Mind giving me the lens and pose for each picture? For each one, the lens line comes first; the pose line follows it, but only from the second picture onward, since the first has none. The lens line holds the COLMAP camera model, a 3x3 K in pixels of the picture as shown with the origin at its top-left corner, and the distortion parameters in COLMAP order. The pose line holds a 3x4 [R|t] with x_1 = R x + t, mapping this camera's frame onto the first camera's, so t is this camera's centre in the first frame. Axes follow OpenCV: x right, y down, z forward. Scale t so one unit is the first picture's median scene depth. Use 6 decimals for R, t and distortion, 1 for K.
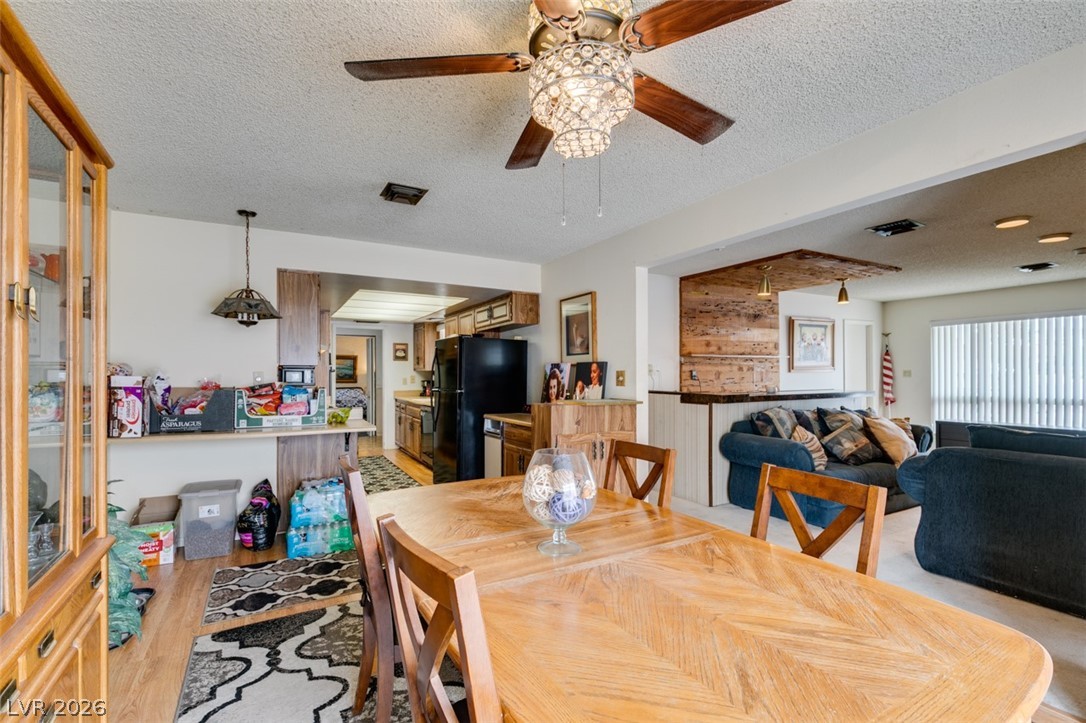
lens RADIAL K [[486.6, 0, 543.3], [0, 486.6, 372.9], [0, 0, 1]] dist [-0.000137, 0.000391]
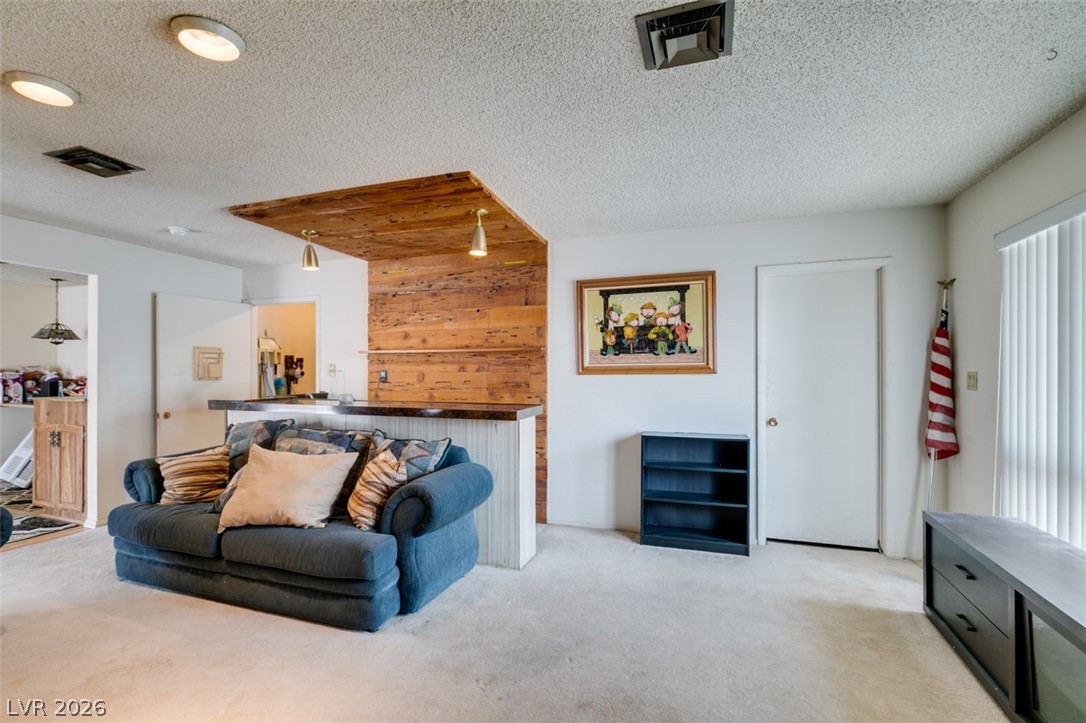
lens RADIAL K [[486.6, 0, 531.9], [0, 486.6, 372.8], [0, 0, 1]] dist [-0.000137, 0.000391]
pose [[0.664784, 0.007250, -0.747000, 0.963405], [-0.004645, 0.999974, 0.005572, -0.006774], [0.747021, -0.000235, 0.664801, 0.591202]]
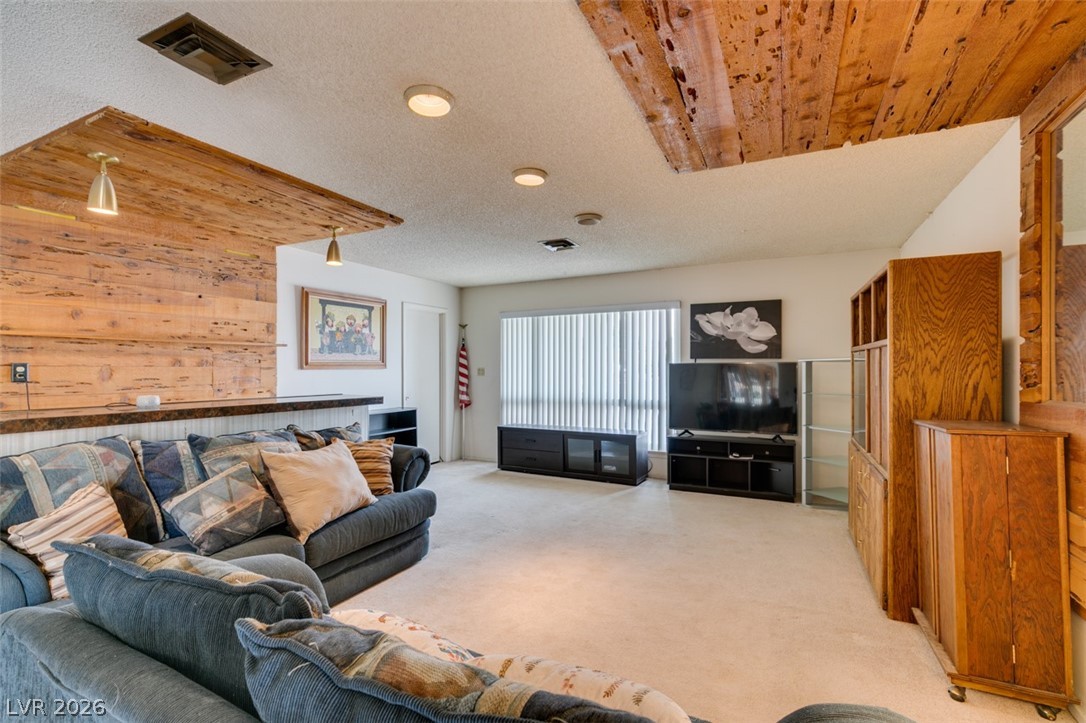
lens RADIAL K [[486.6, 0, 542.0], [0, 486.6, 365.2], [0, 0, 1]] dist [-0.000137, 0.000391]
pose [[0.834932, 0.010665, 0.550249, 0.435466], [-0.004249, 0.999907, -0.012933, 0.000424], [-0.550336, 0.008460, 0.834900, 0.262450]]
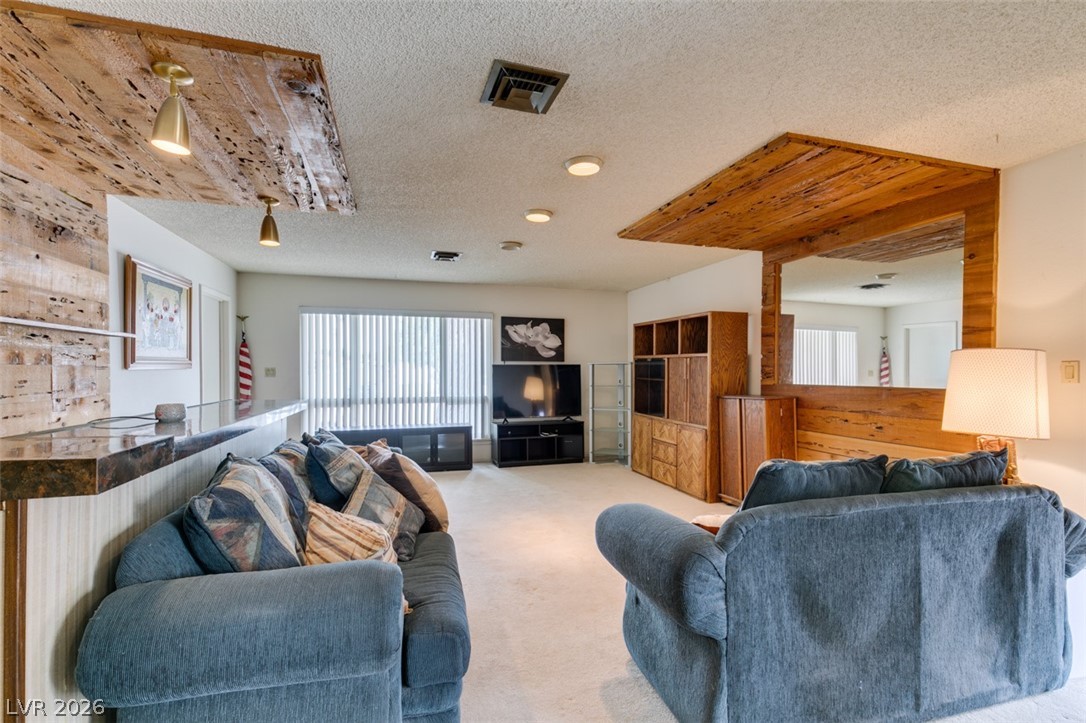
lens RADIAL K [[486.6, 0, 538.0], [0, 486.6, 373.6], [0, 0, 1]] dist [-0.000137, 0.000391]
pose [[0.225802, -0.001013, 0.974173, 0.129461], [-0.000978, 0.999999, 0.001267, 0.002755], [-0.974173, -0.001239, 0.225801, 0.511983]]
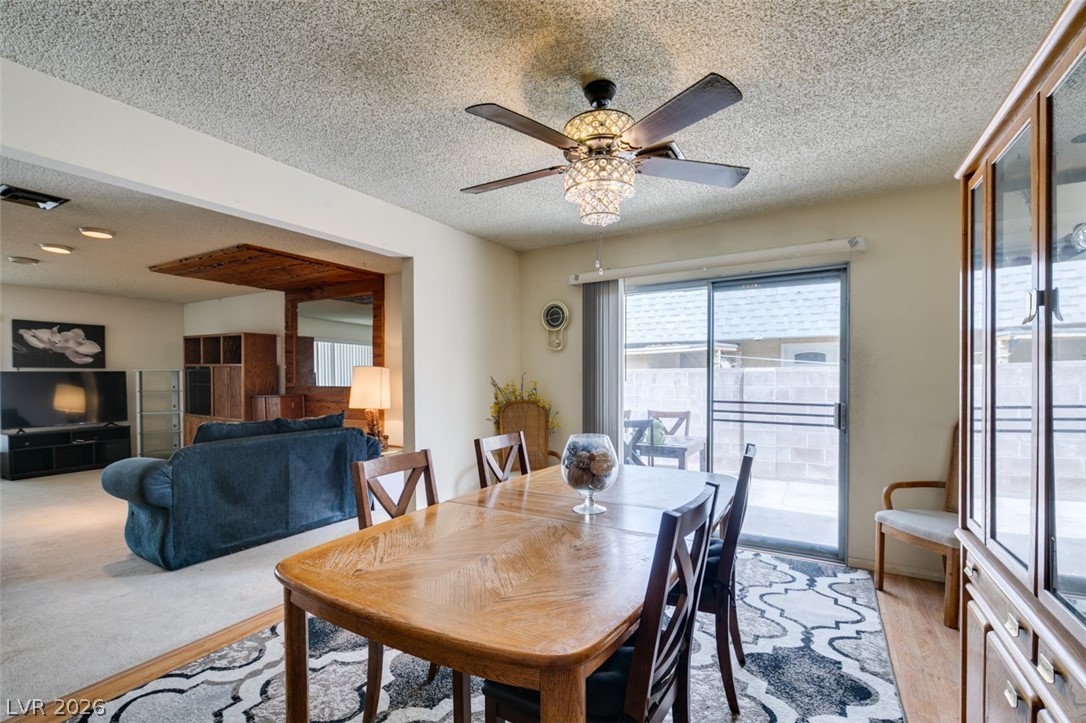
lens RADIAL K [[486.6, 0, 538.9], [0, 486.6, 381.7], [0, 0, 1]] dist [-0.000137, 0.000391]
pose [[-0.497355, -0.006697, 0.867521, -0.221910], [0.005875, 0.999921, 0.011088, 0.001033], [-0.867527, 0.010611, -0.497276, 0.401857]]
